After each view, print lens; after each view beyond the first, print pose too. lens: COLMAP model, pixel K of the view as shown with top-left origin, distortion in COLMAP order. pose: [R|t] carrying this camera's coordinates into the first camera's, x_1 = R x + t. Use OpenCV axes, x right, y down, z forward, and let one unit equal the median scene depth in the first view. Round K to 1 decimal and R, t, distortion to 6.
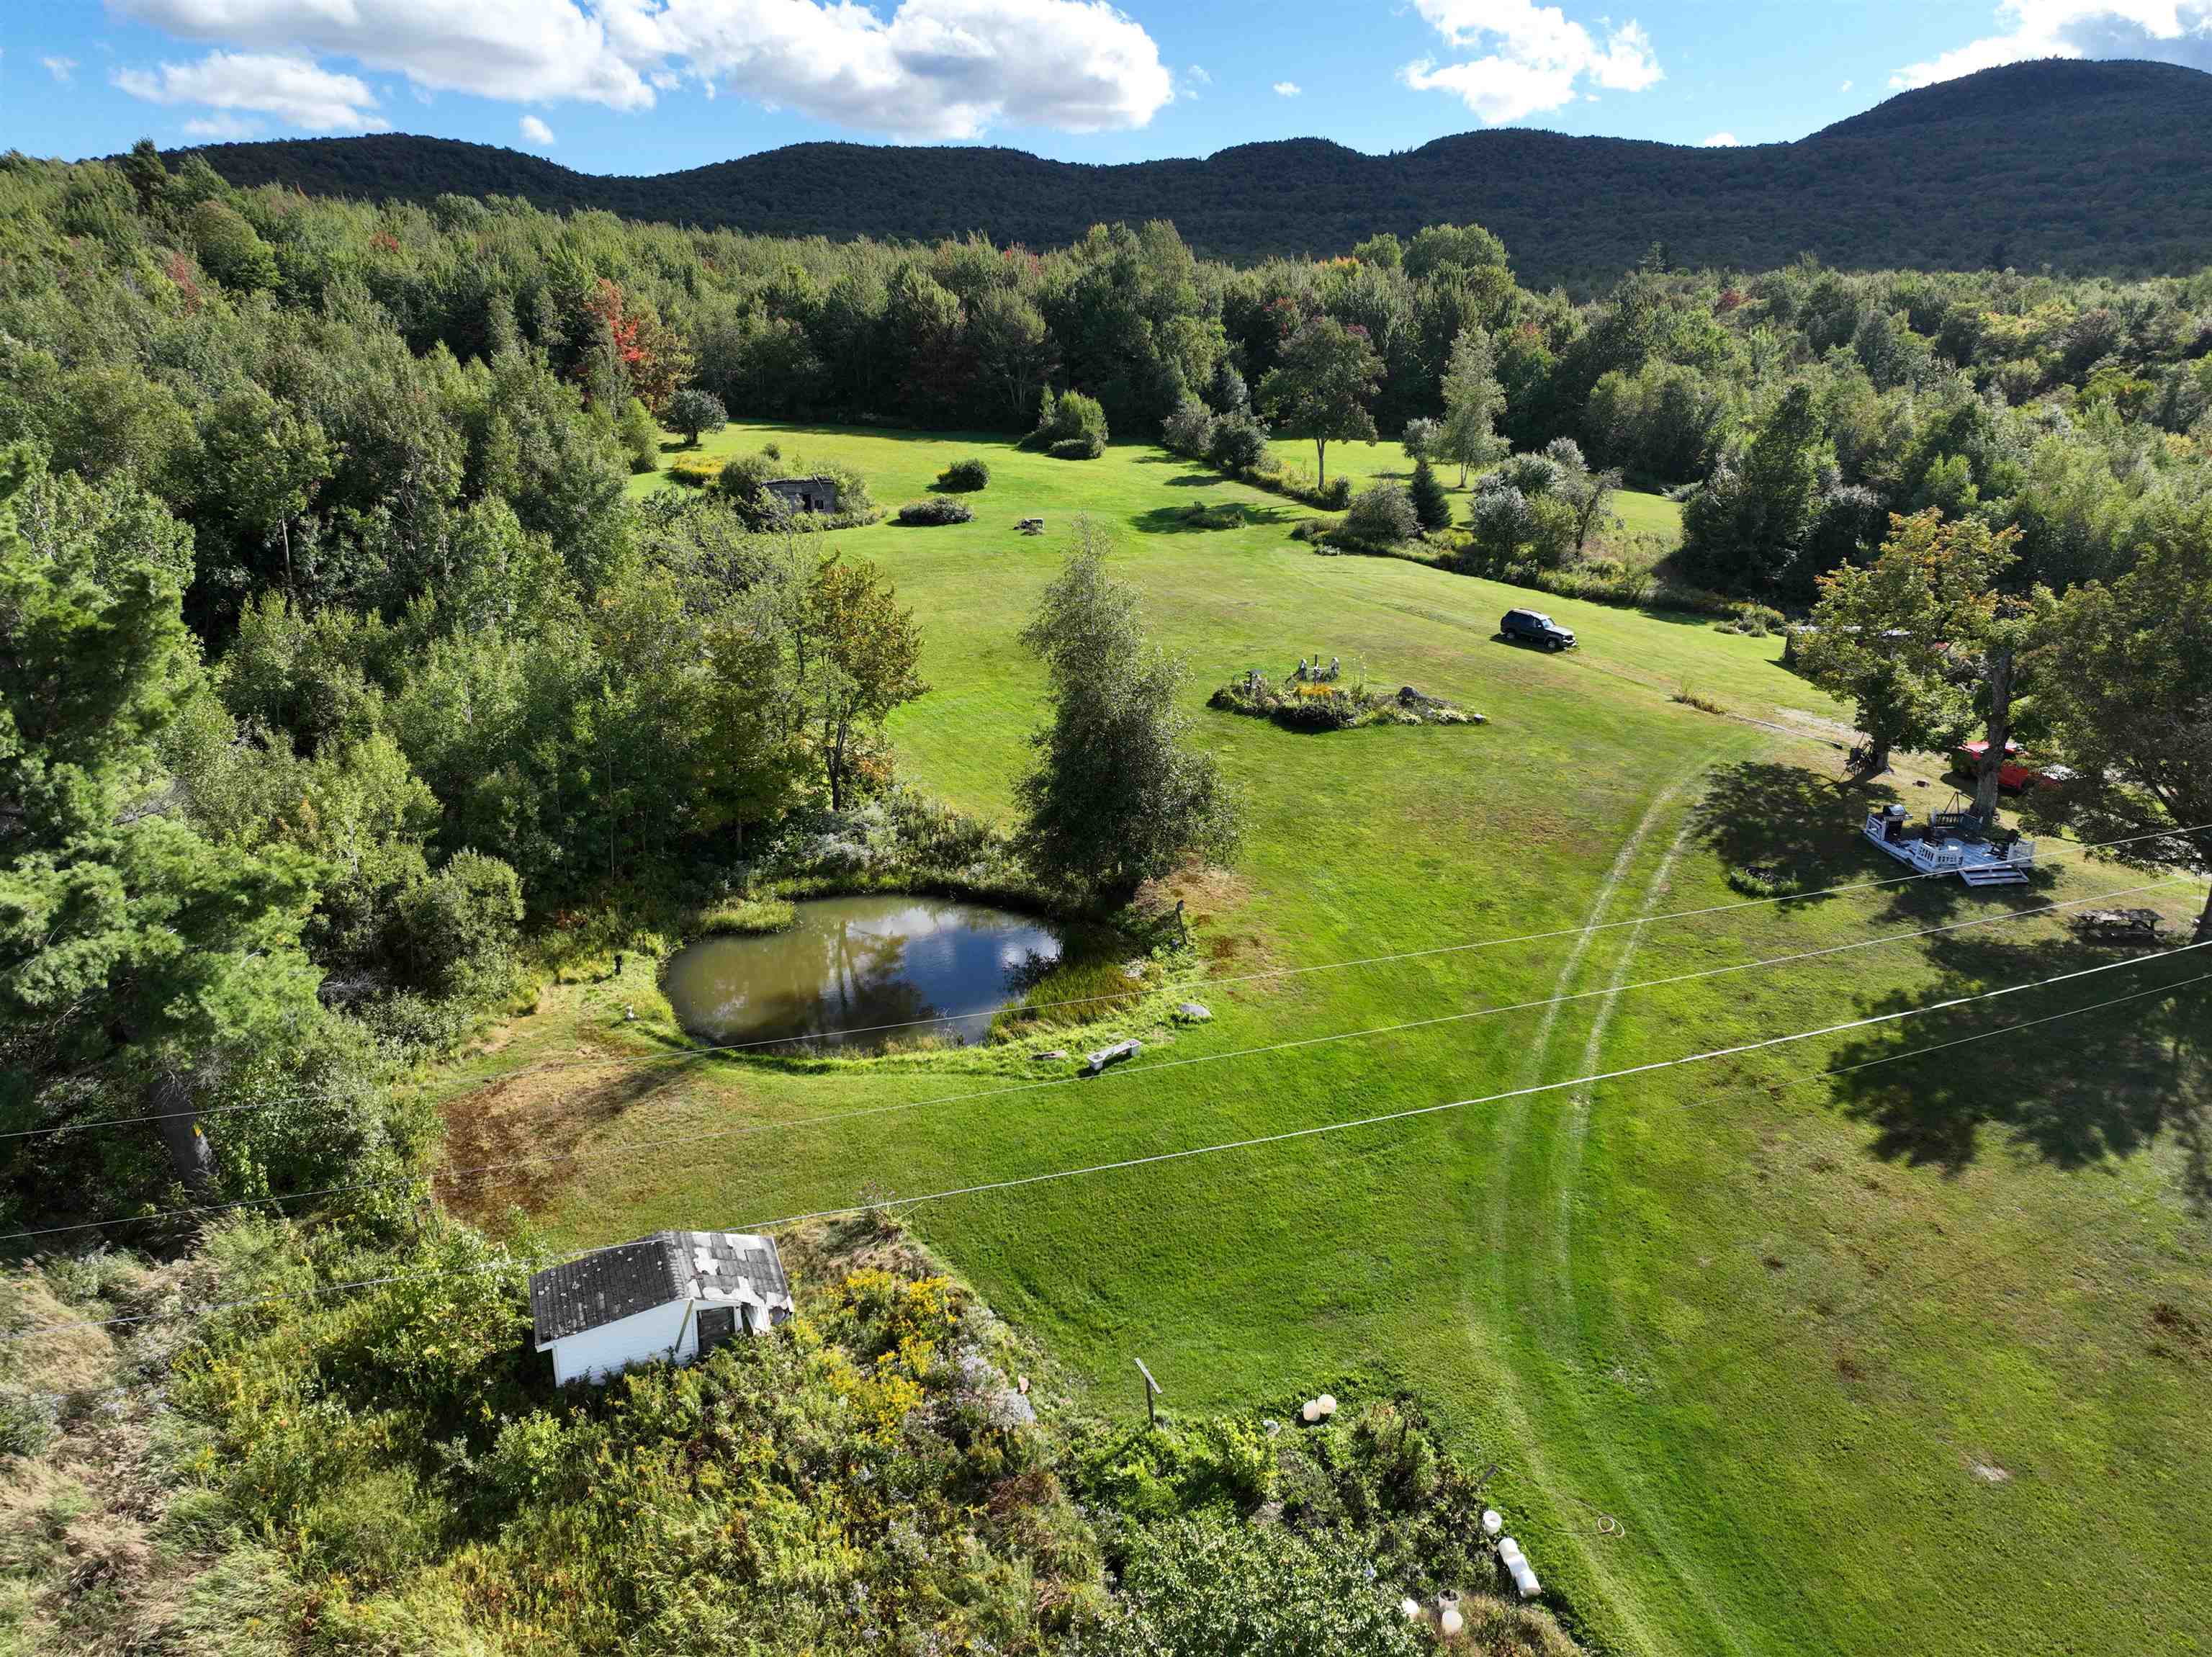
lens RADIAL K [[1552.2, 0, 1106.0], [0, 1552.2, 828.5], [0, 0, 1]] dist [-0.005652, 0.020607]
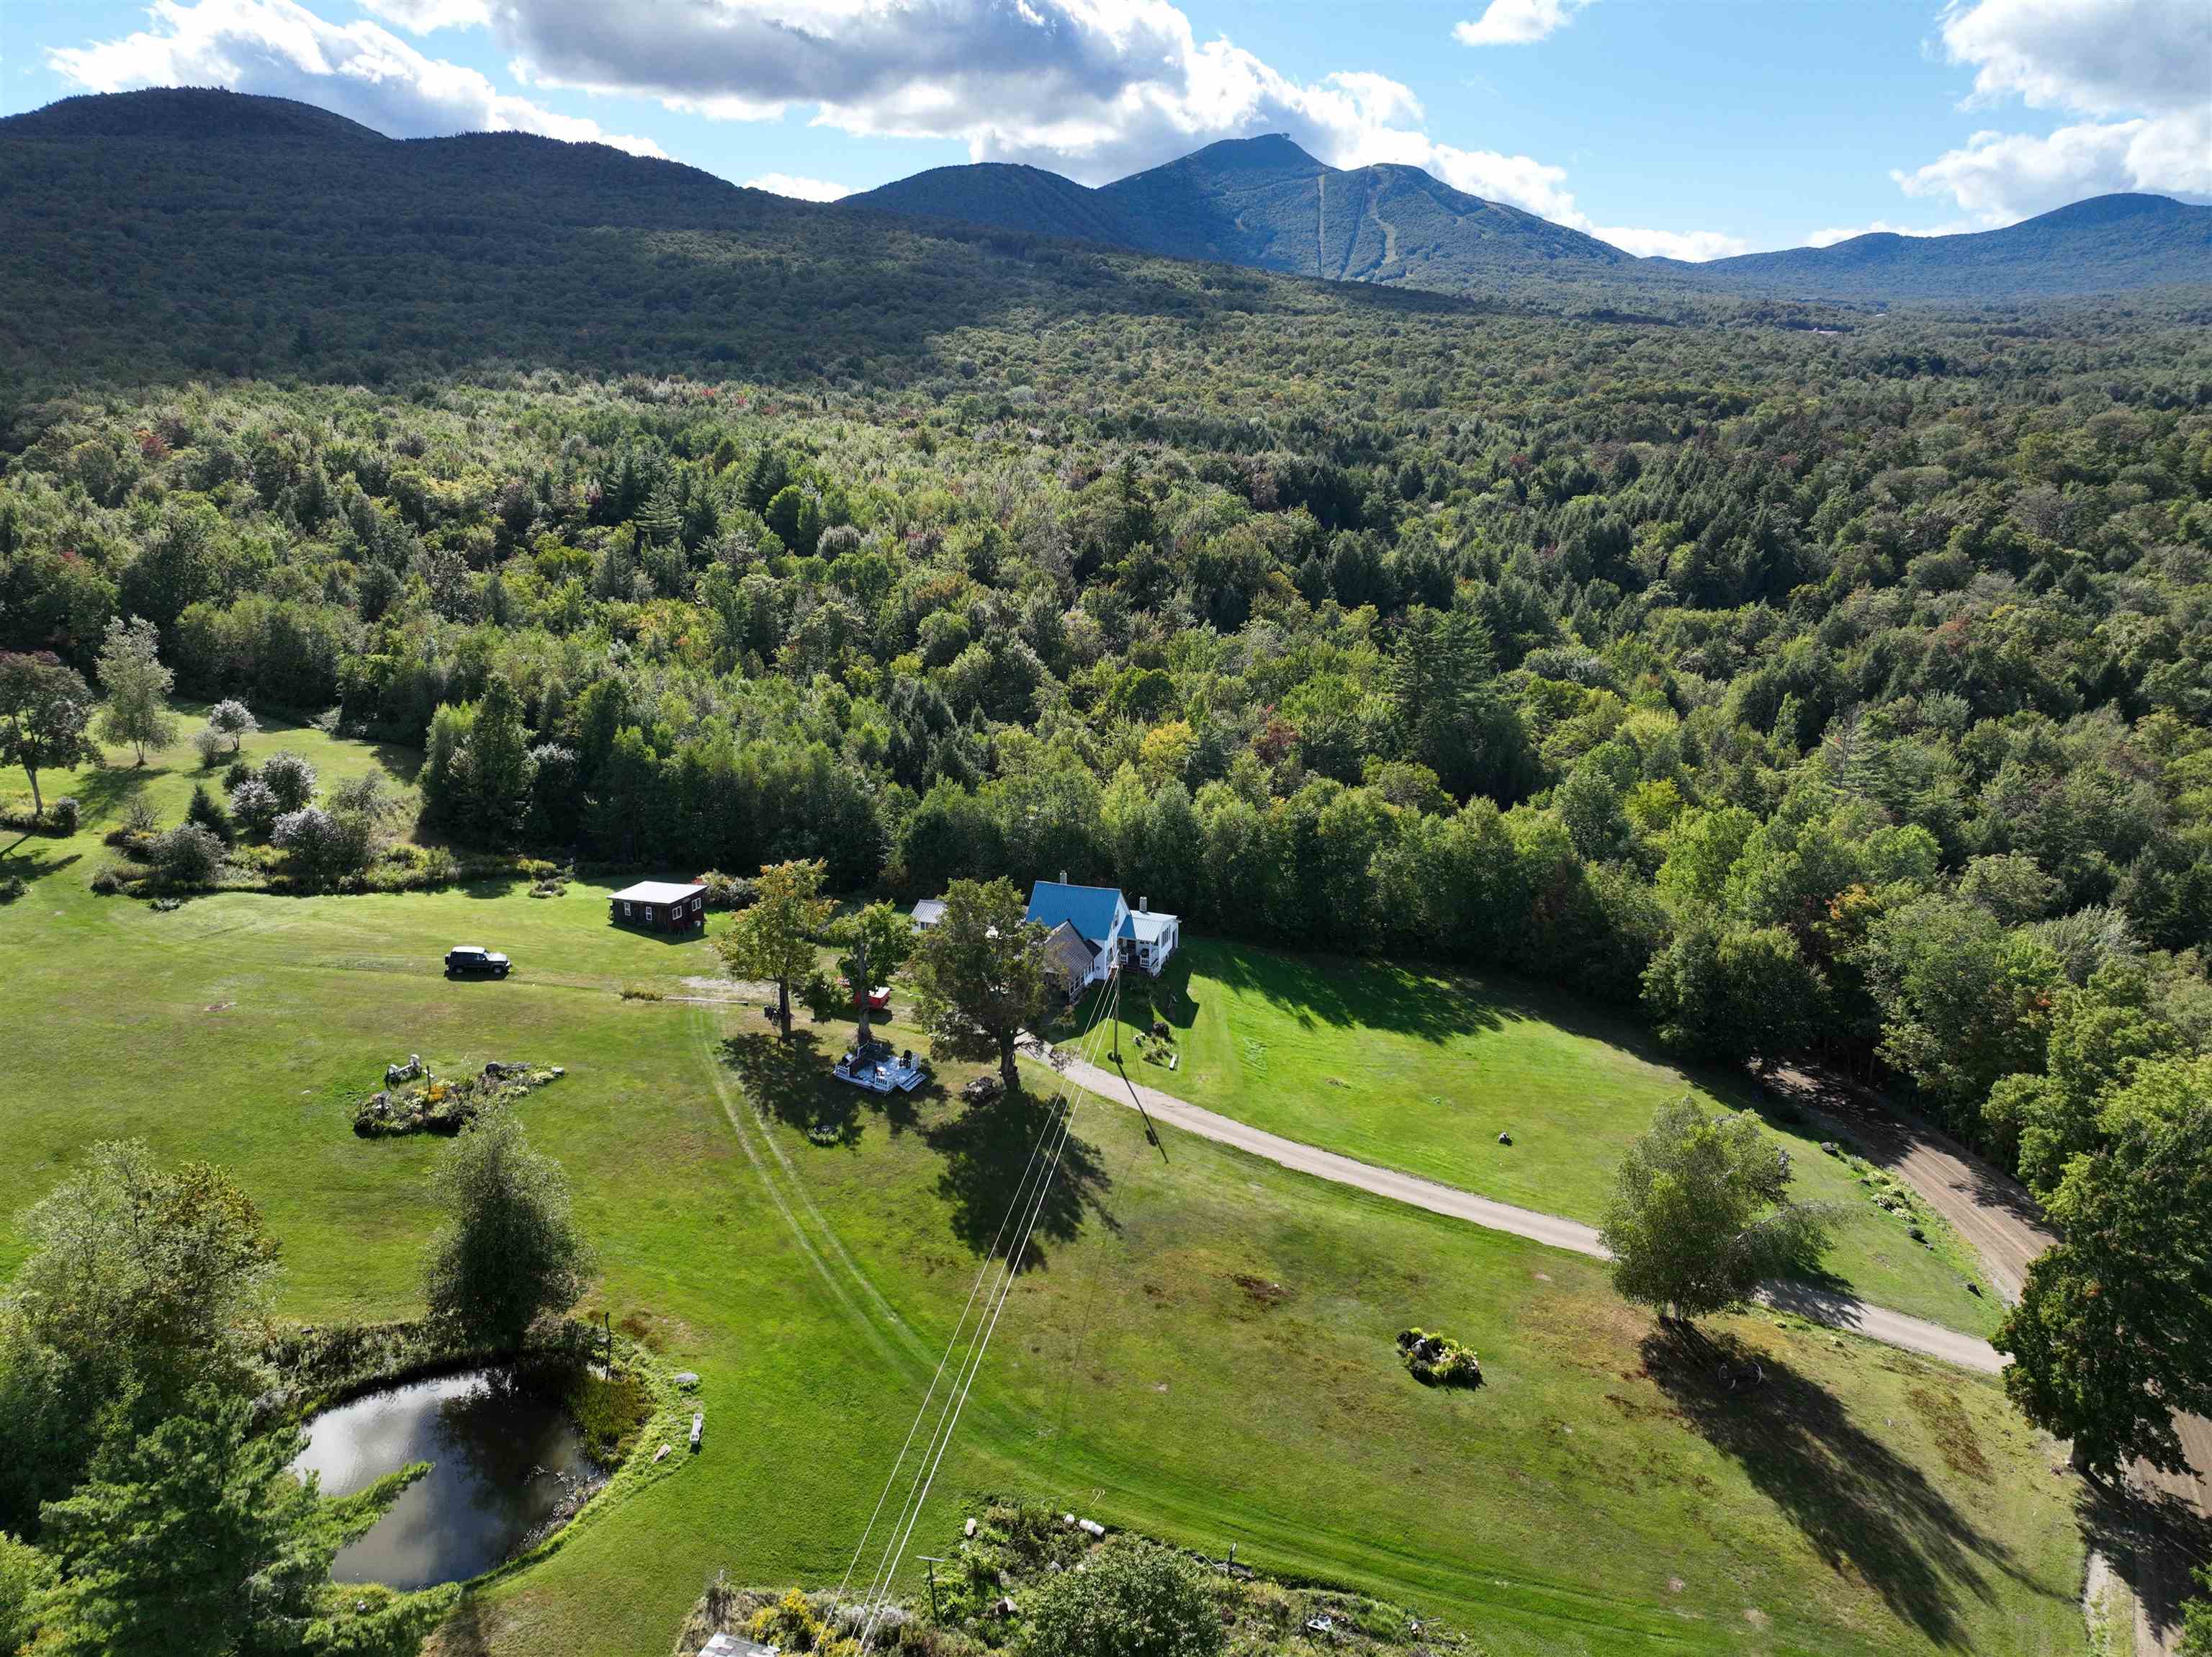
lens RADIAL K [[1552.2, 0, 1106.0], [0, 1552.2, 828.5], [0, 0, 1]] dist [-0.005652, 0.020607]
pose [[0.541397, -0.224466, 0.810249, -0.606097], [0.224786, 0.967265, 0.117766, -0.358949], [-0.810161, 0.118374, 0.574132, -0.218175]]
